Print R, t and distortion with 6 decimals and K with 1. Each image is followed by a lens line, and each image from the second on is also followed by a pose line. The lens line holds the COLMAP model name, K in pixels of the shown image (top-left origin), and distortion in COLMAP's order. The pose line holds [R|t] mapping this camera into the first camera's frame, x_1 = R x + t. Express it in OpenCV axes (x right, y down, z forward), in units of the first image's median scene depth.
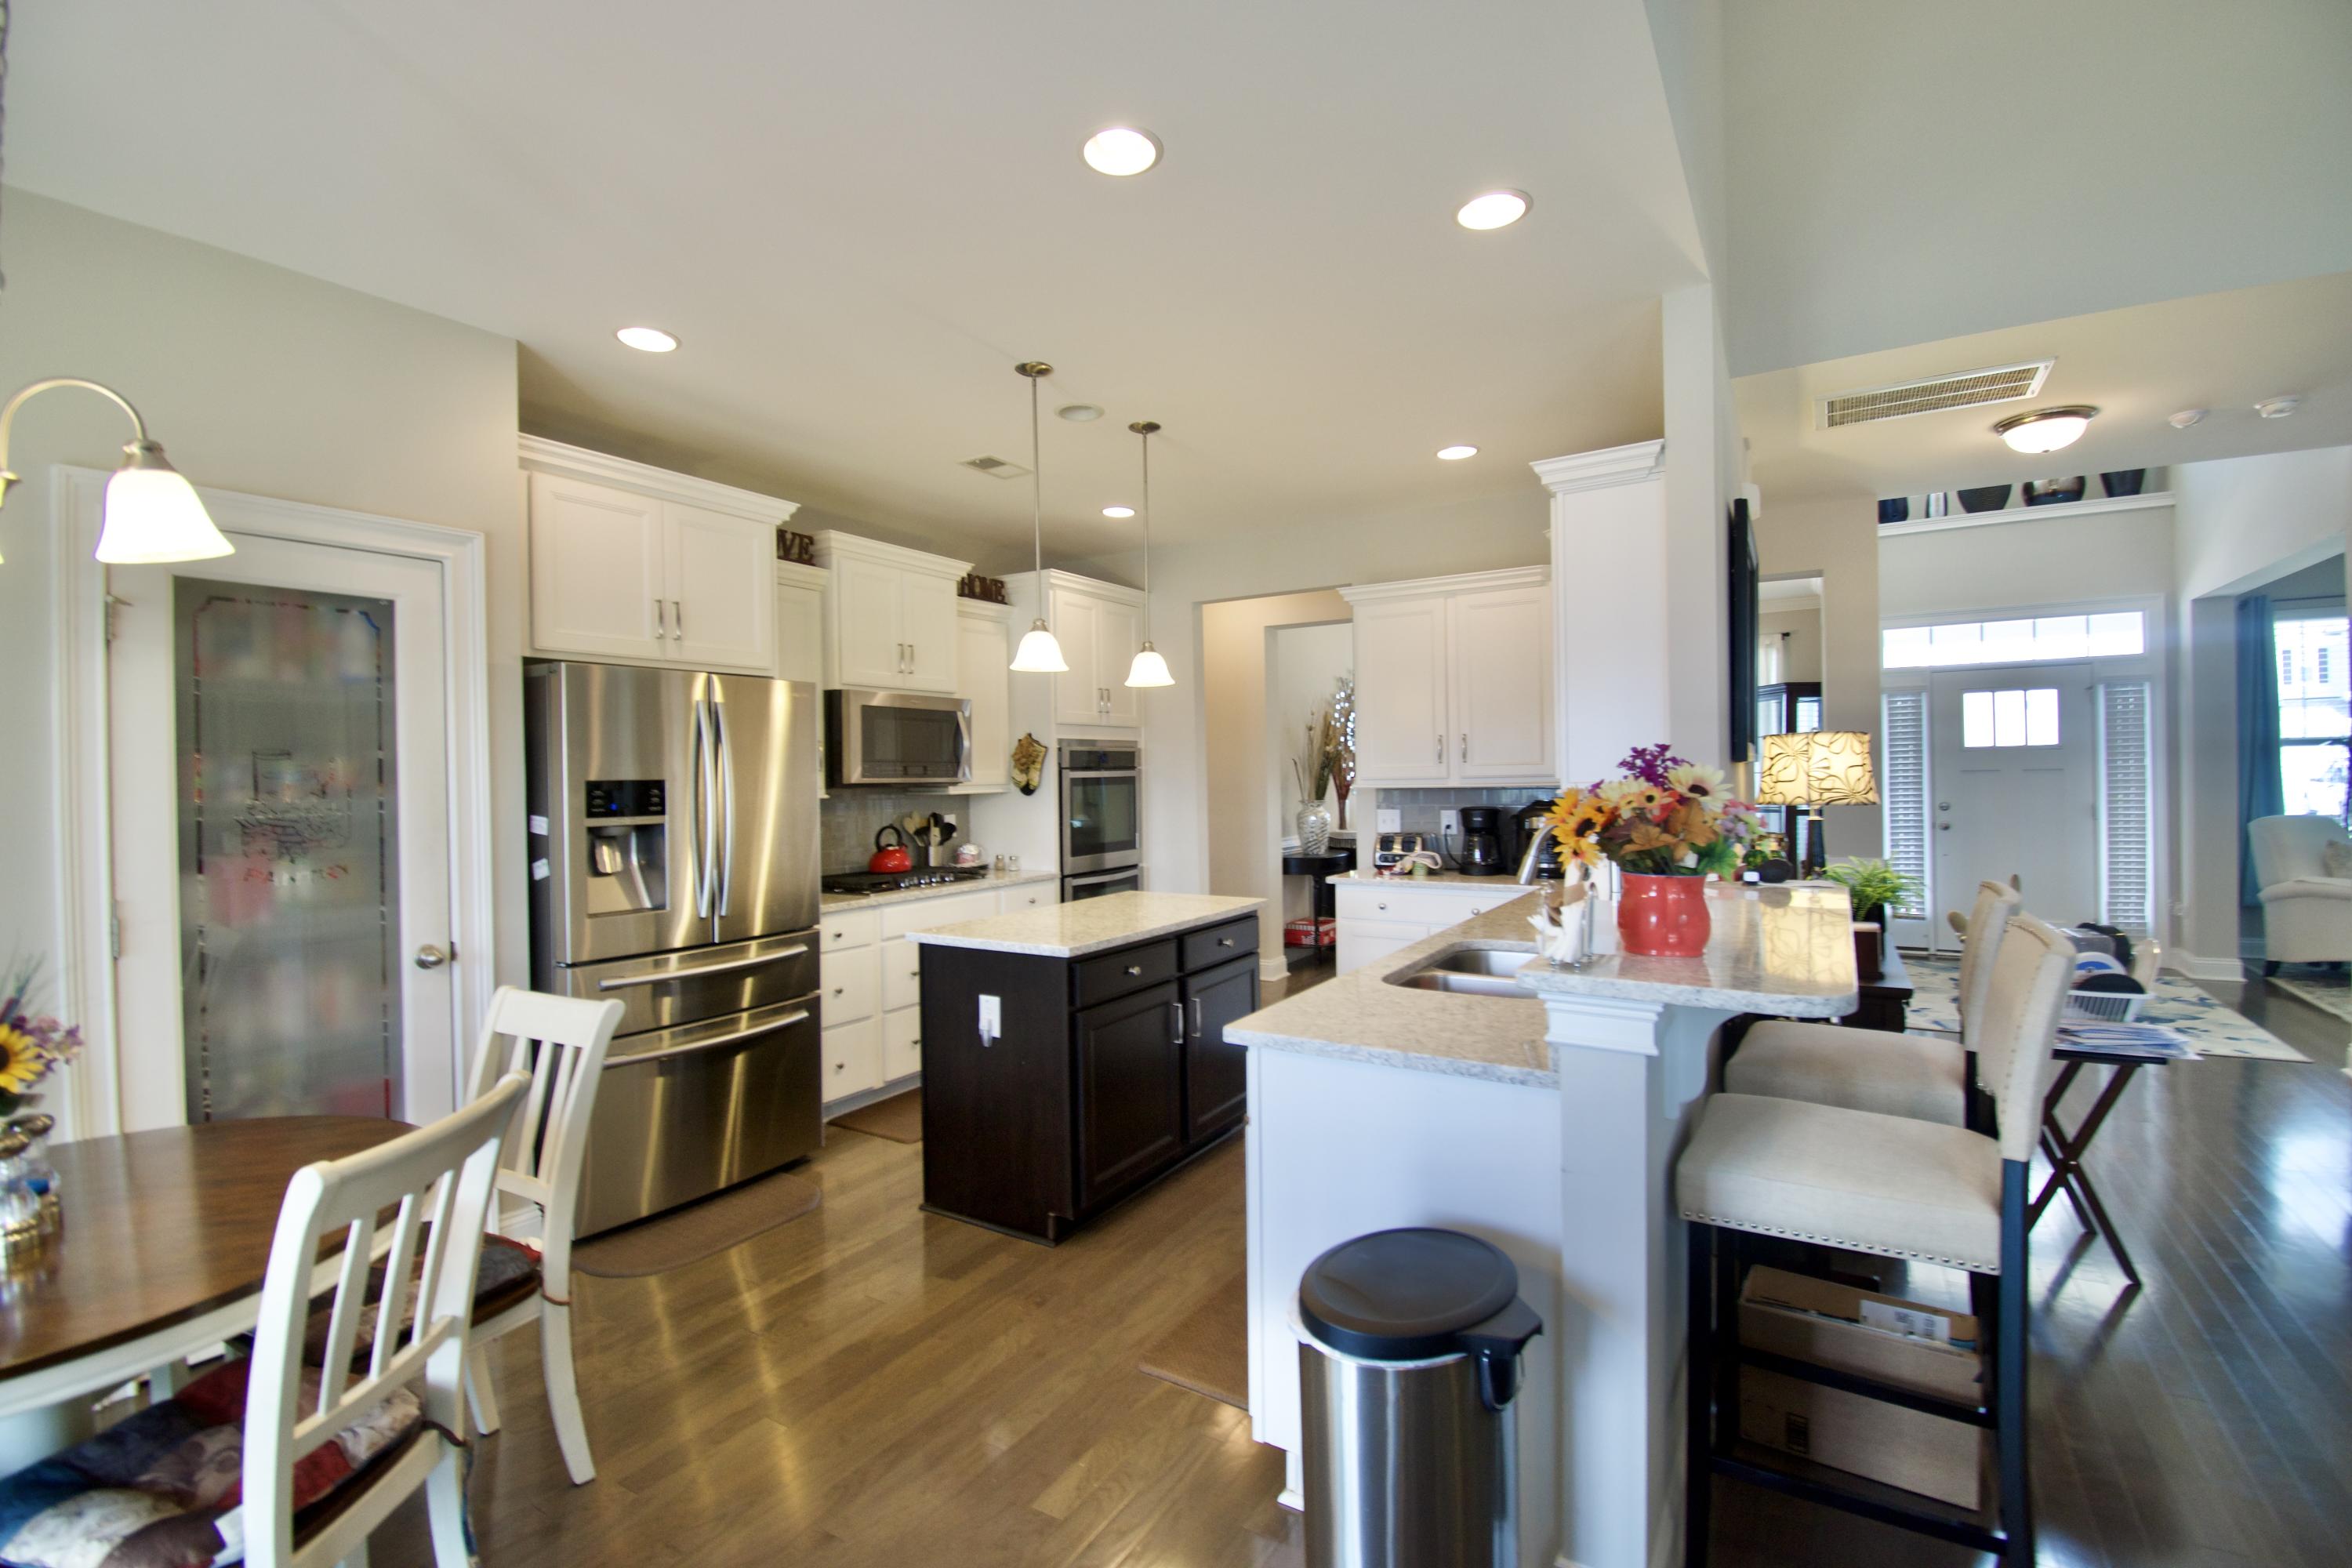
lens RADIAL K [[1039.3, 0, 1182.8], [0, 1039.3, 778.5], [0, 0, 1]] dist [0.004743, -0.015417]
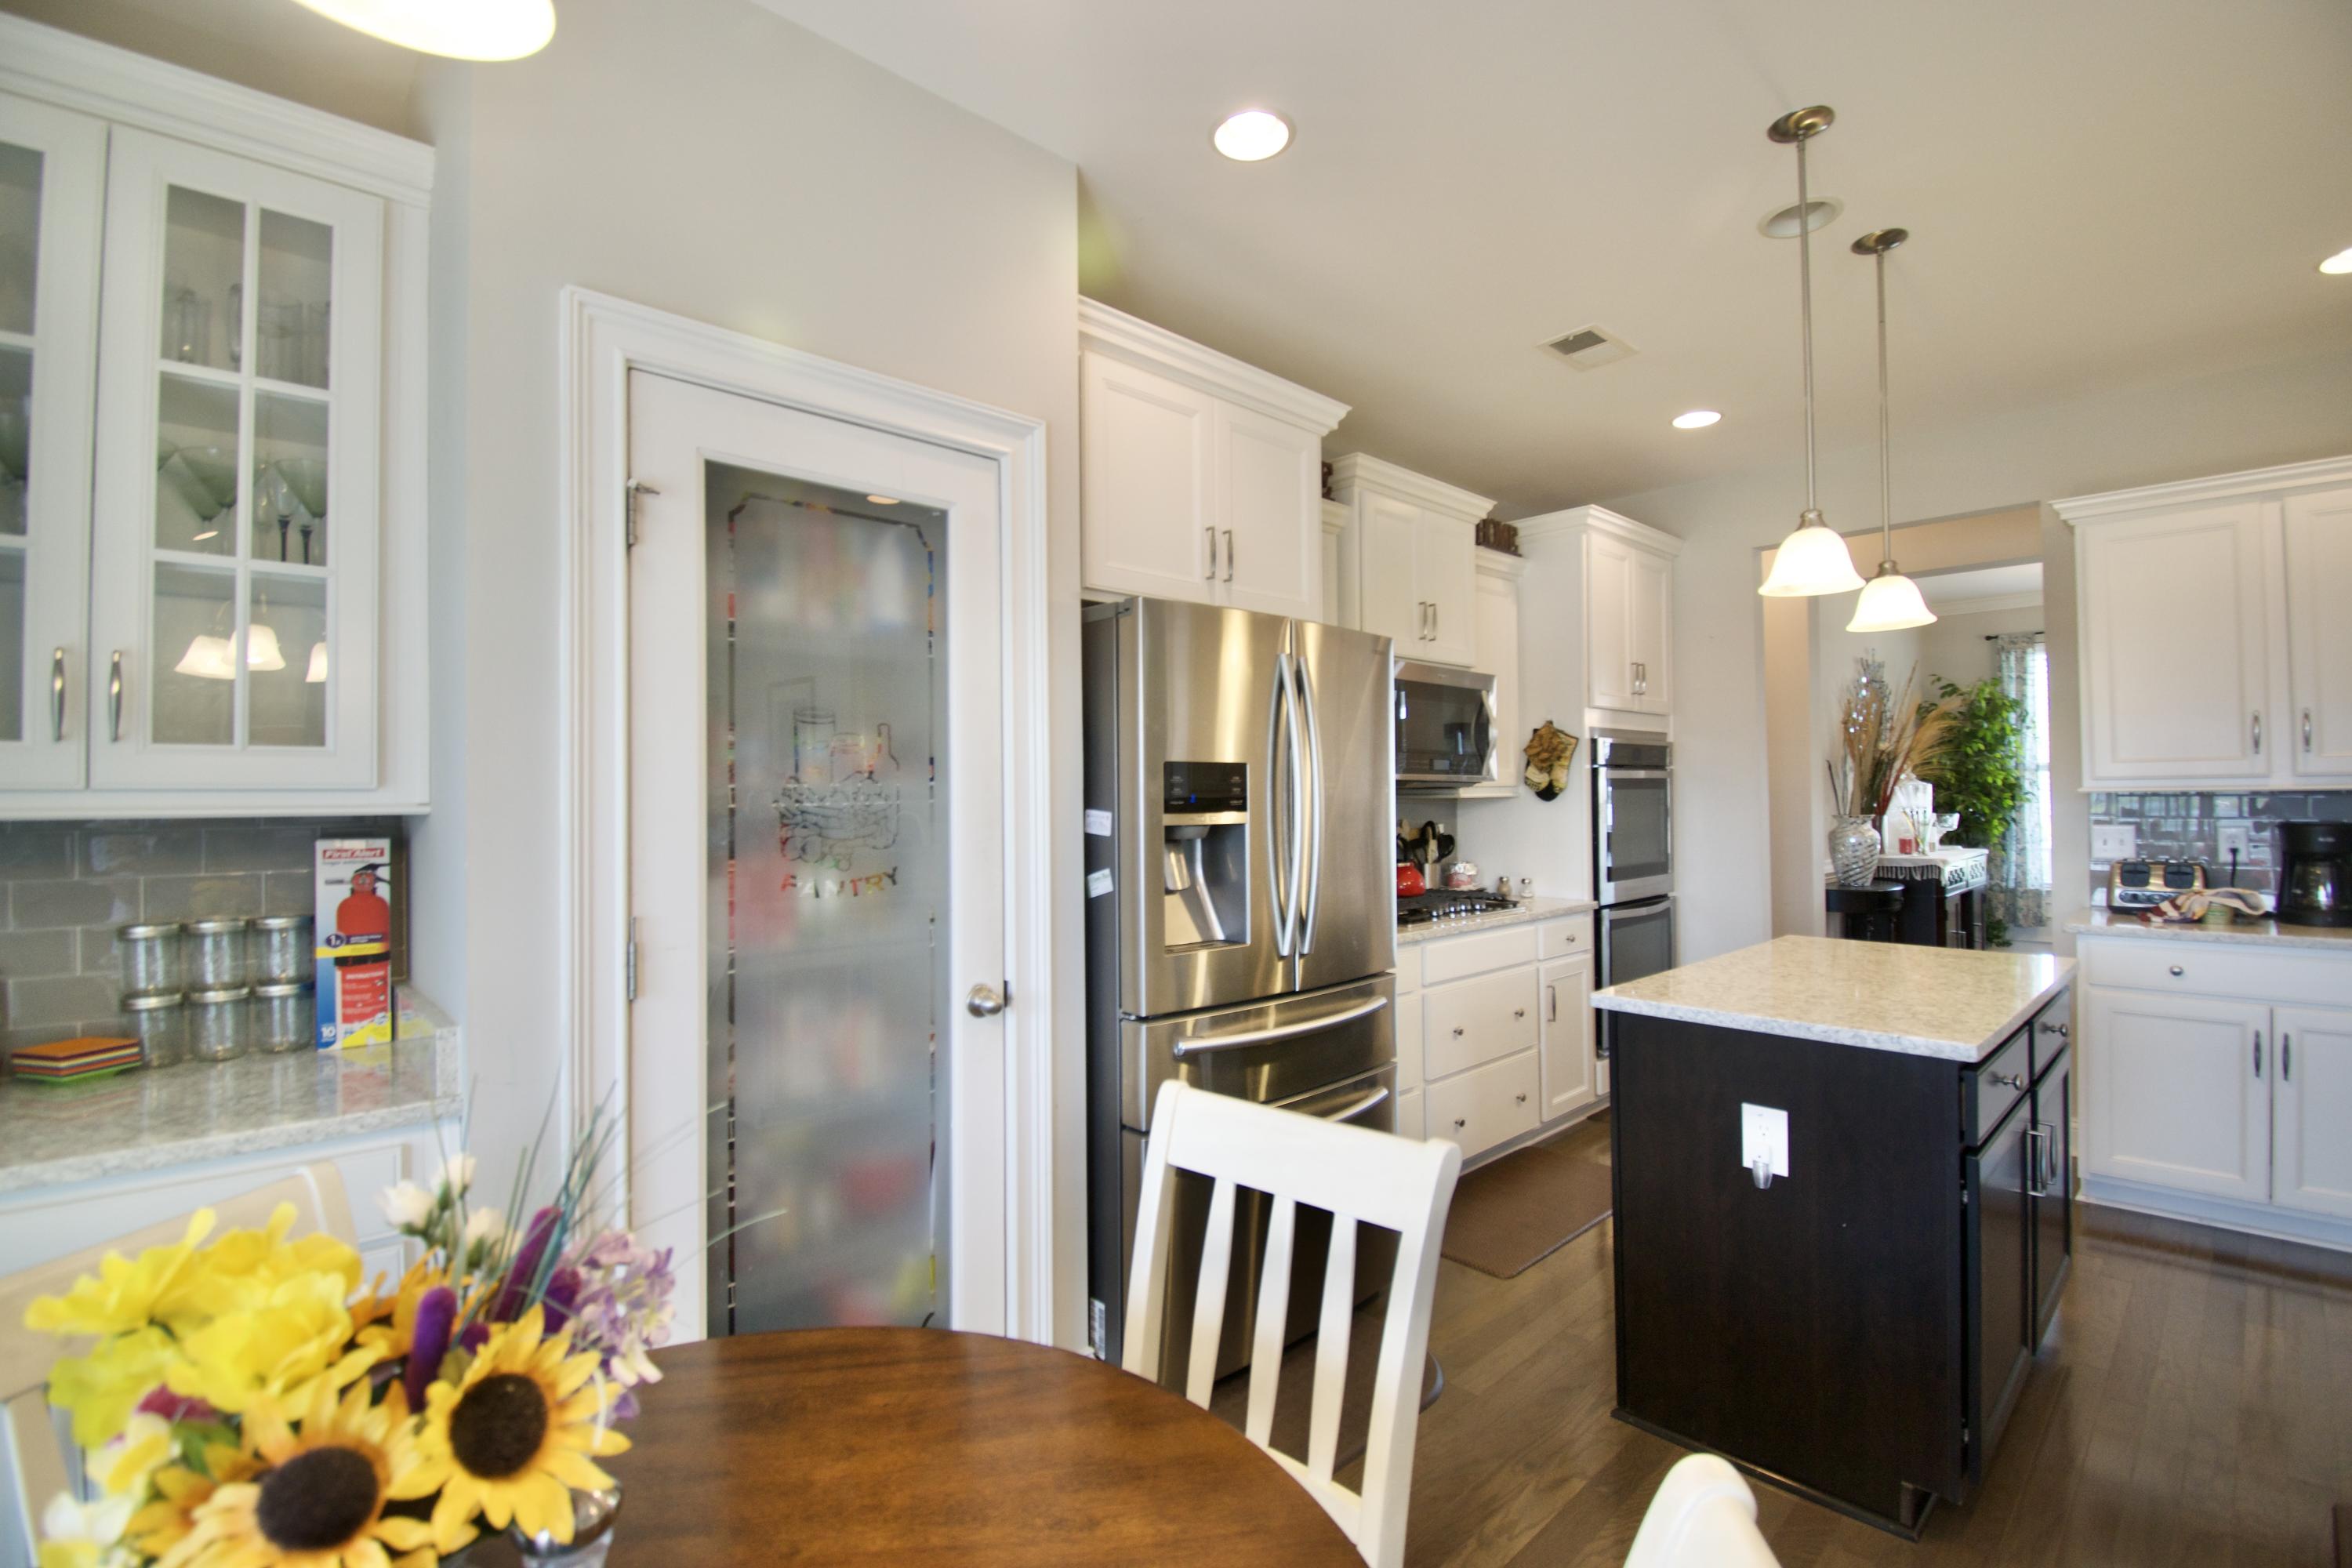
lens RADIAL K [[1039.3, 0, 1163.1], [0, 1039.3, 782.3], [0, 0, 1]] dist [0.004743, -0.015417]
pose [[0.961724, 0.003068, -0.274002, -0.324061], [-0.006805, 0.999896, -0.012689, 0.021841], [0.273935, 0.014068, 0.961645, 0.266025]]
